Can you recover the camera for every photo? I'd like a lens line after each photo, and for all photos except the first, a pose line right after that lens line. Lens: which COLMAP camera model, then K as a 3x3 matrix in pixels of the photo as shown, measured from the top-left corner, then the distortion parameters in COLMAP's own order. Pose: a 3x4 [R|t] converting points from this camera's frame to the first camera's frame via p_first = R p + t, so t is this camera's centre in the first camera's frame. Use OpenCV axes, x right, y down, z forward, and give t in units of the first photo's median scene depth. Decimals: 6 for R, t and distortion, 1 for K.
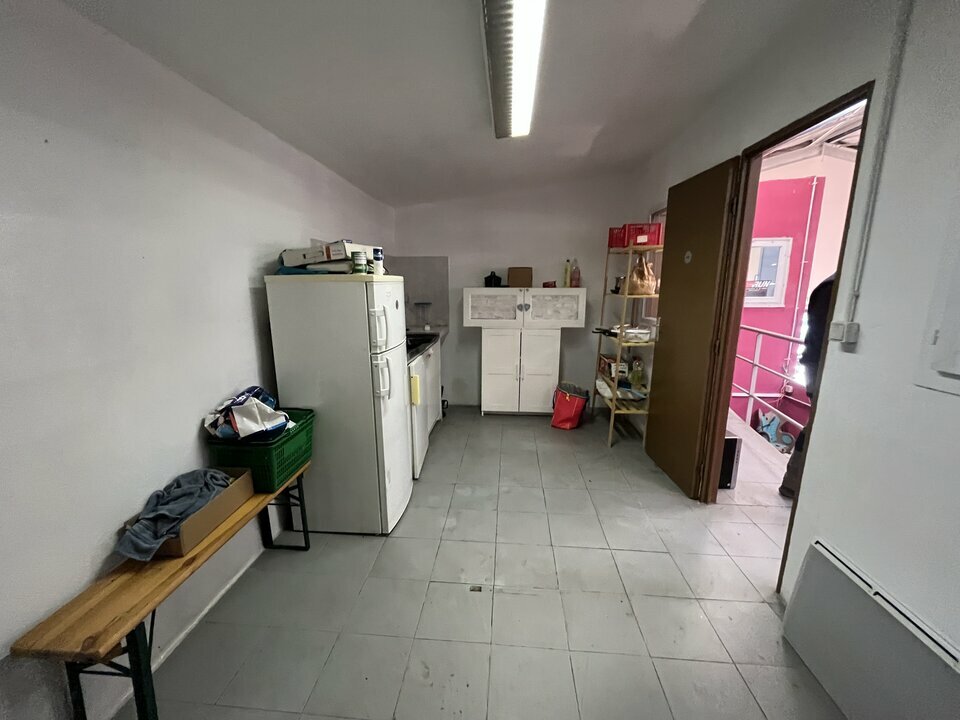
lens RADIAL K [[386.8, 0, 481.4], [0, 386.8, 352.8], [0, 0, 1]] dist [-0.001525, -0.000497]
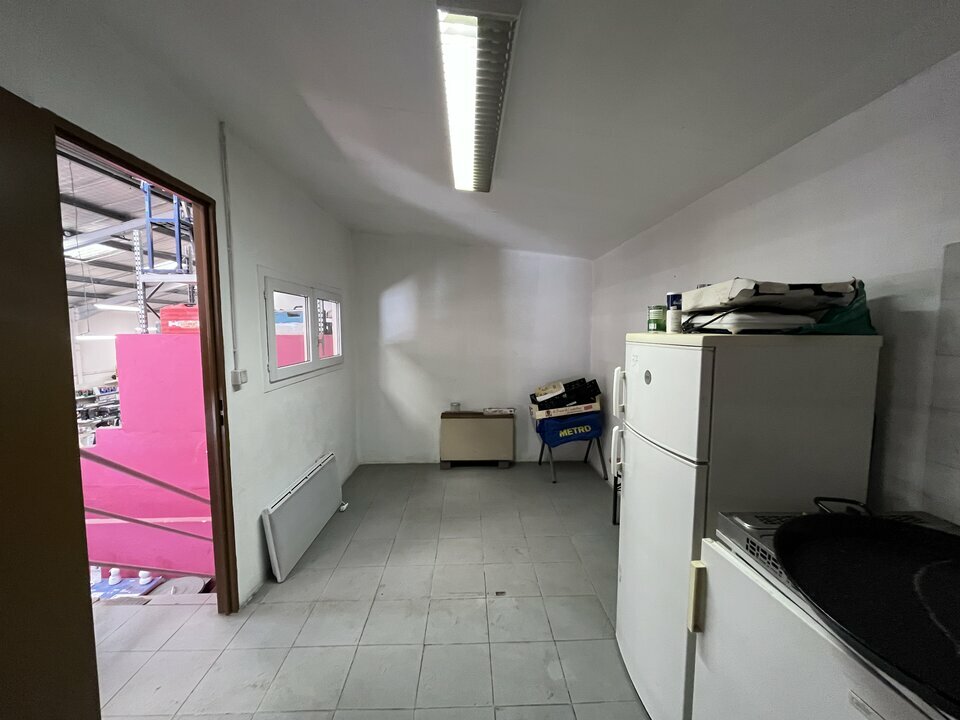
lens RADIAL K [[386.8, 0, 473.6], [0, 386.8, 360.7], [0, 0, 1]] dist [-0.001525, -0.000497]
pose [[-0.996127, 0.012351, -0.087056, 0.156684], [-0.011185, 0.964245, 0.264777, -0.381859], [0.087213, 0.264726, -0.960372, 1.863379]]
